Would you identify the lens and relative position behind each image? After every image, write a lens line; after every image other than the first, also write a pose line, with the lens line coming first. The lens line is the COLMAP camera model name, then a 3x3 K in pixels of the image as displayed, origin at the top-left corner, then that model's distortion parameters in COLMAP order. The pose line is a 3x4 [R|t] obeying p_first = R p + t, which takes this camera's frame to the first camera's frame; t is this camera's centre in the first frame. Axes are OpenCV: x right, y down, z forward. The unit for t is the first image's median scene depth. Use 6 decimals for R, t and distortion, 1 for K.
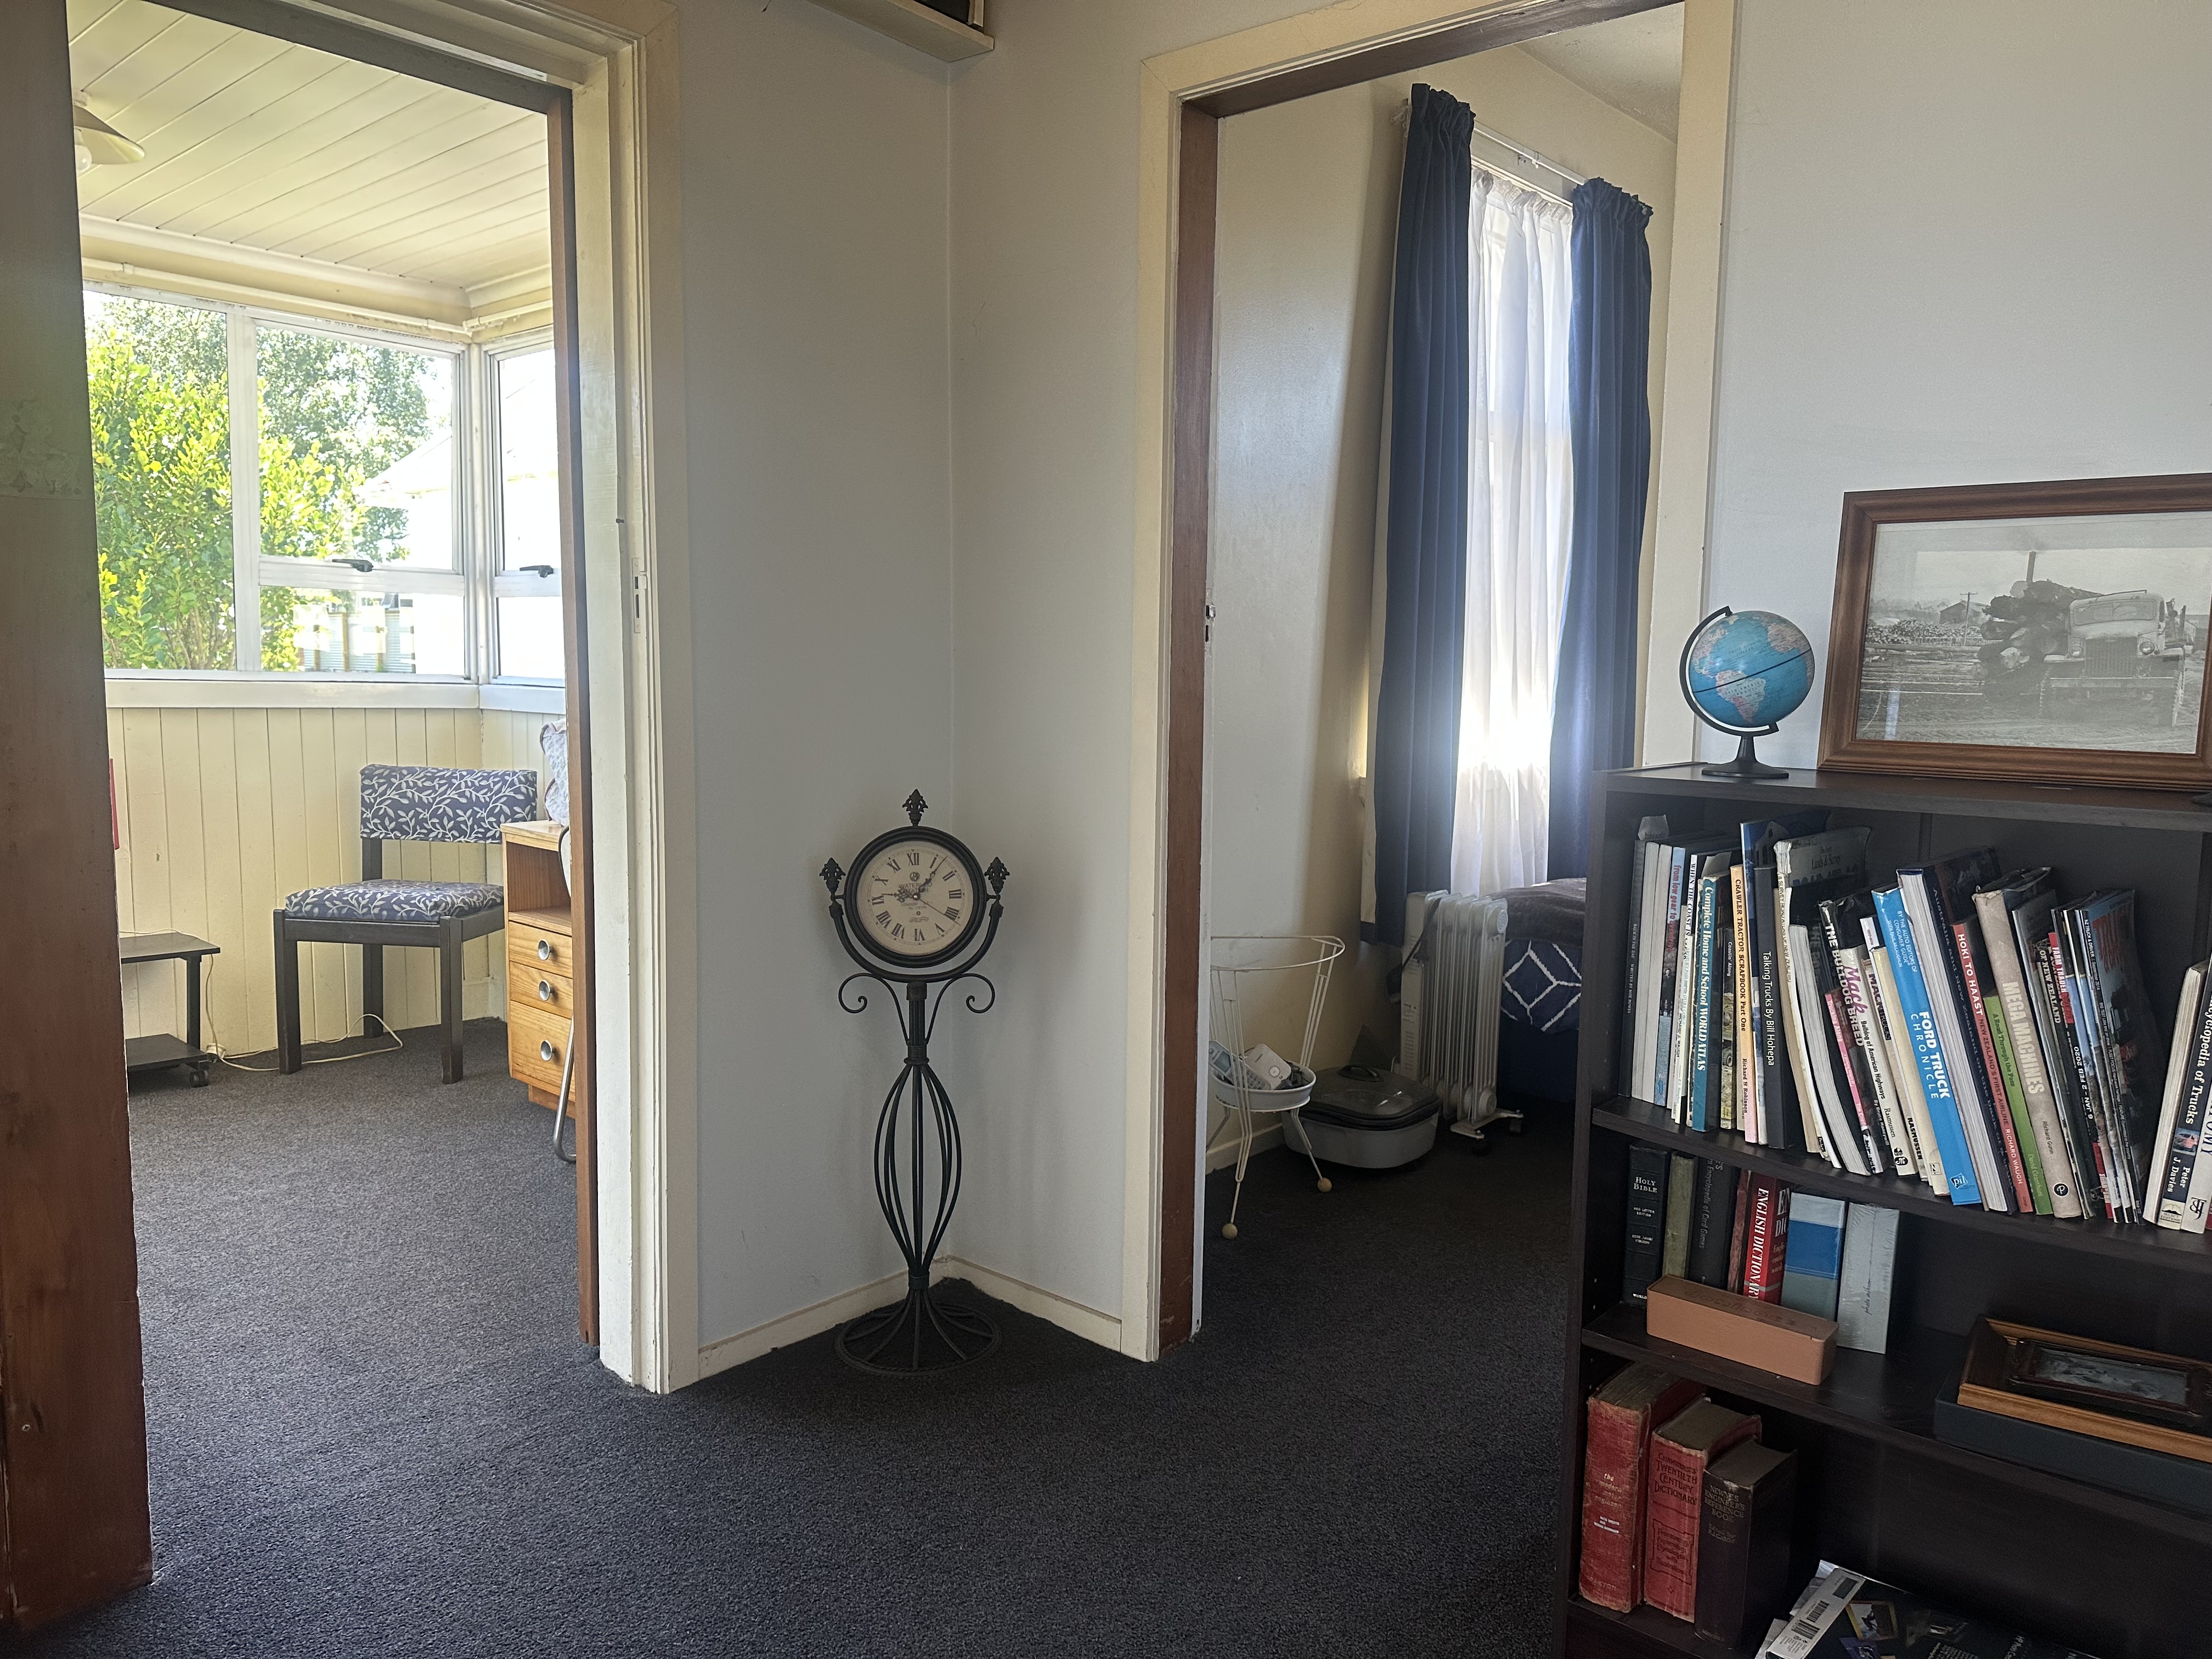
lens RADIAL K [[1456.0, 0, 1106.0], [0, 1456.0, 829.5], [0, 0, 1]] dist [-0.020244, -0.004670]
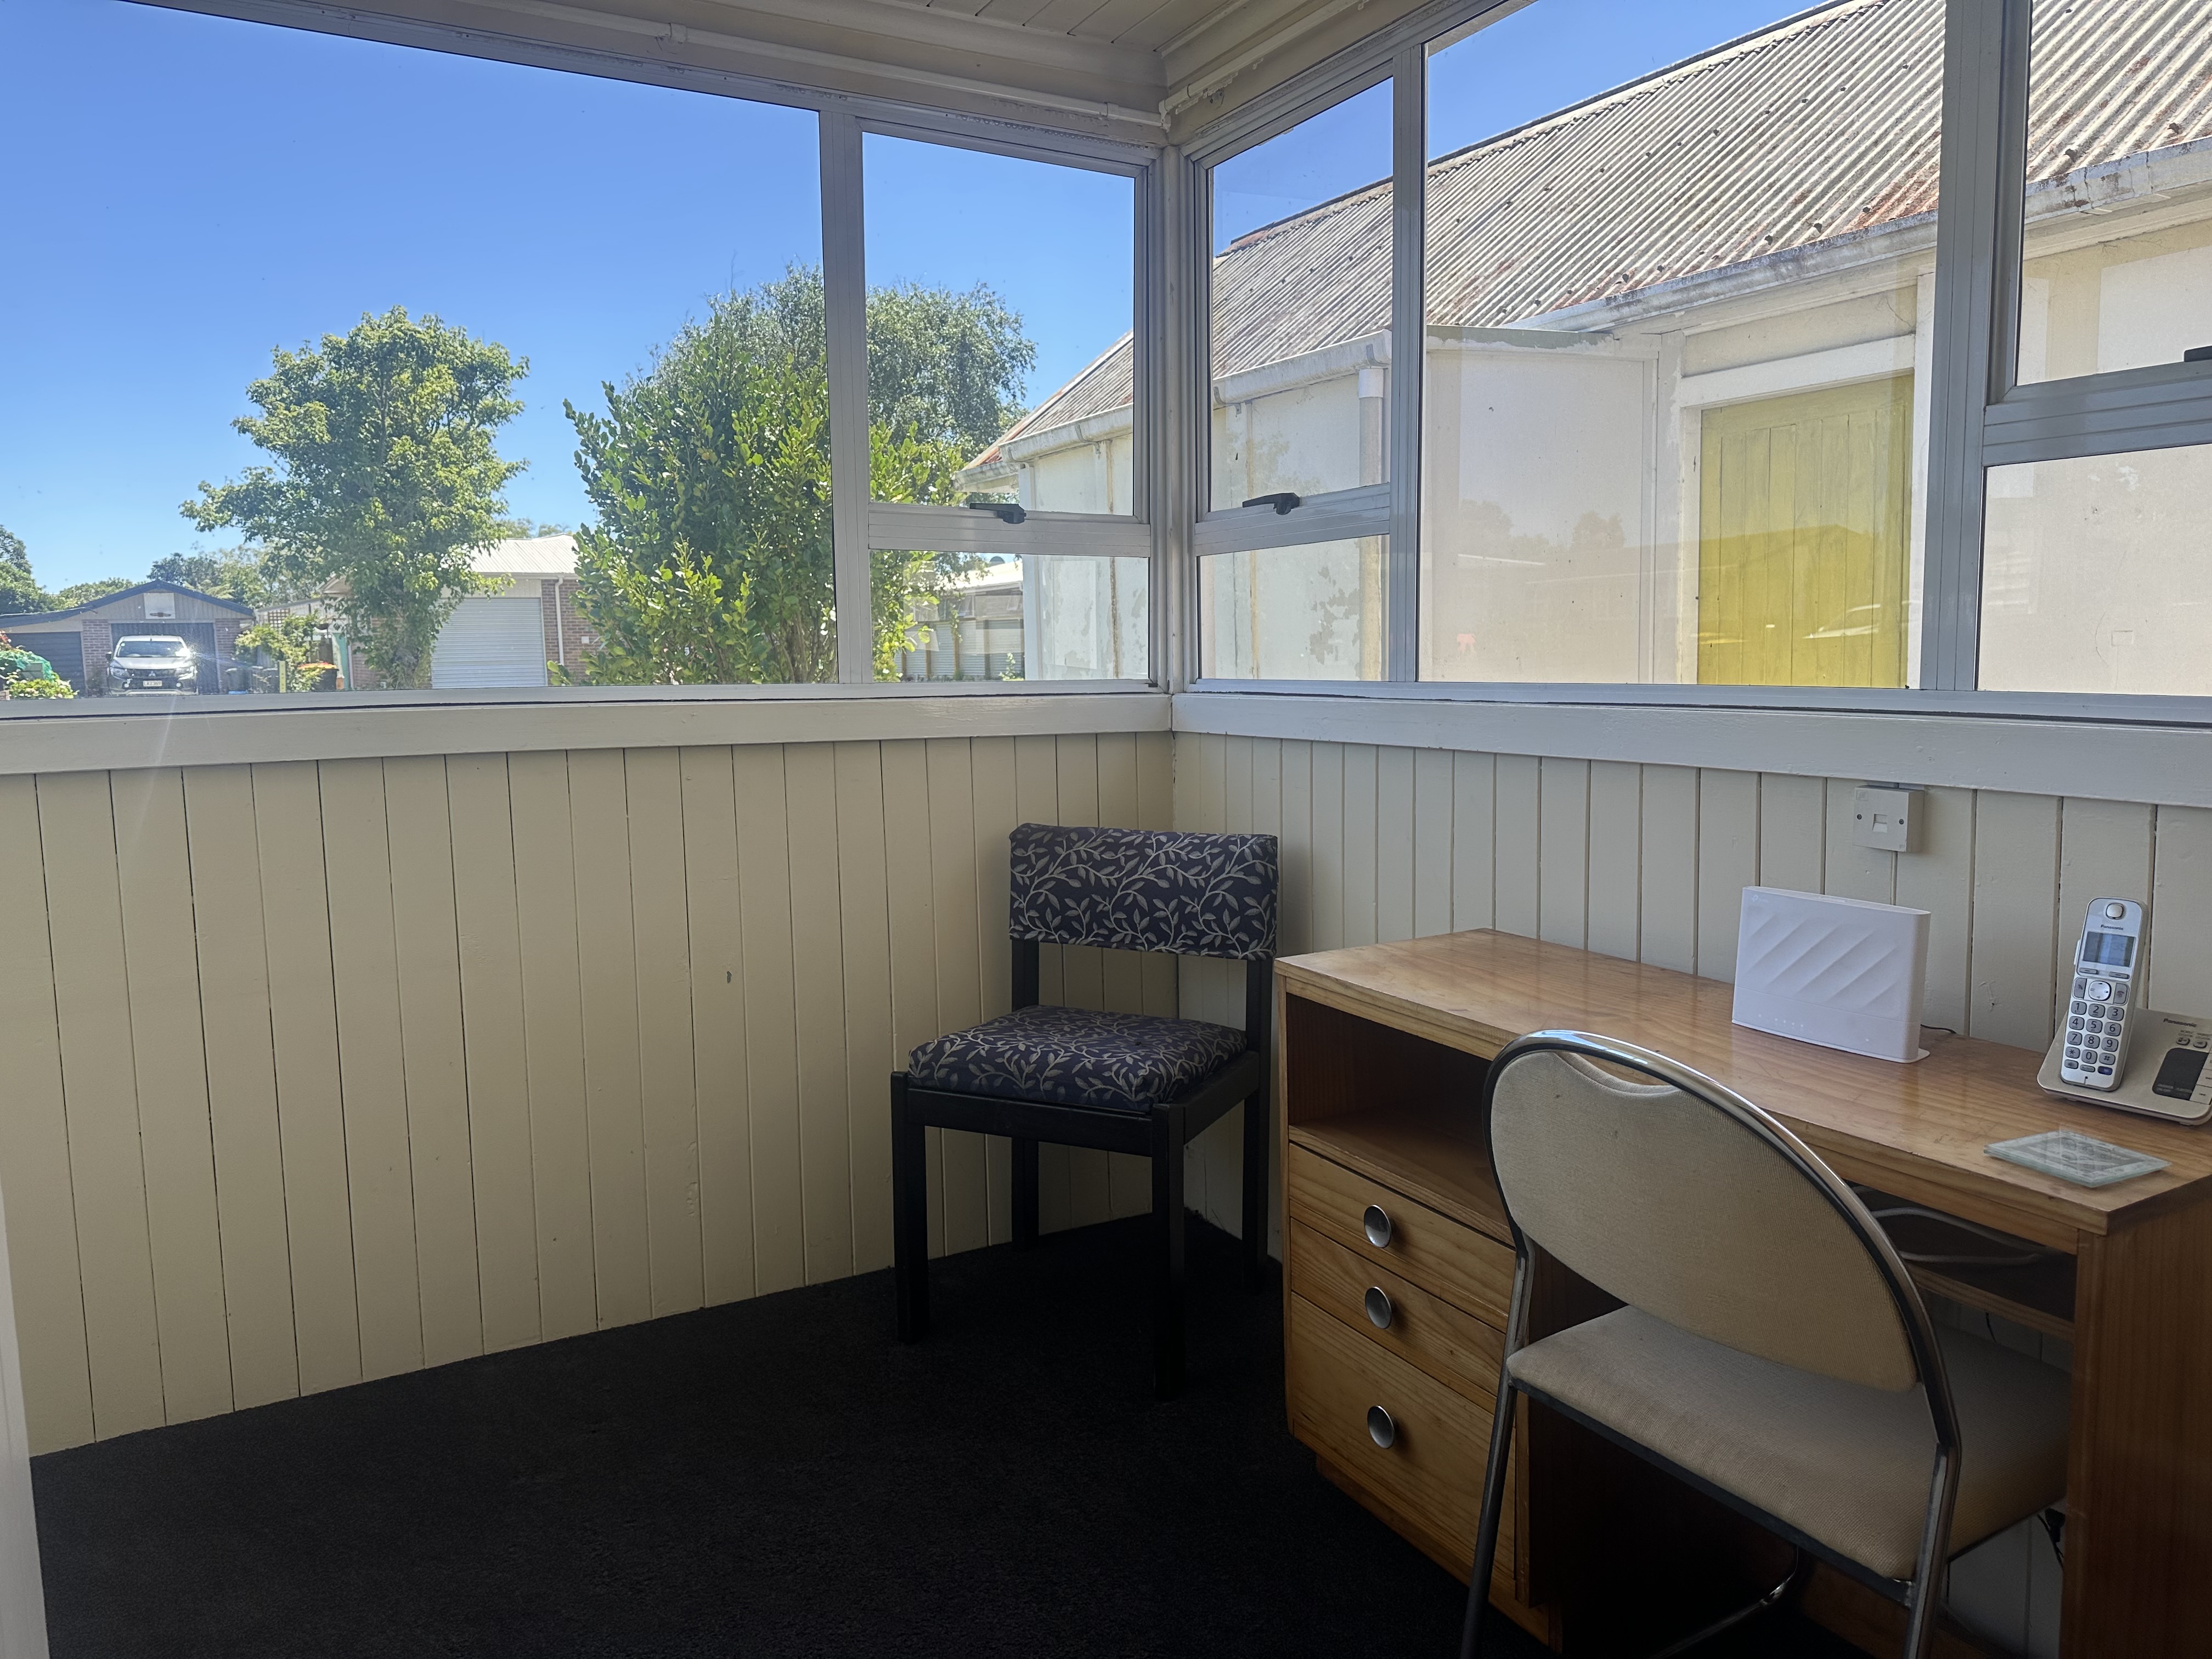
lens RADIAL K [[1514.3, 0, 1106.0], [0, 1514.3, 829.5], [0, 0, 1]] dist [0.162108, -0.358925]
pose [[0.933333, 0.004463, -0.358984, -0.230620], [-0.003557, 0.999989, 0.003186, -0.044483], [0.358994, -0.001697, 0.933338, 0.382075]]
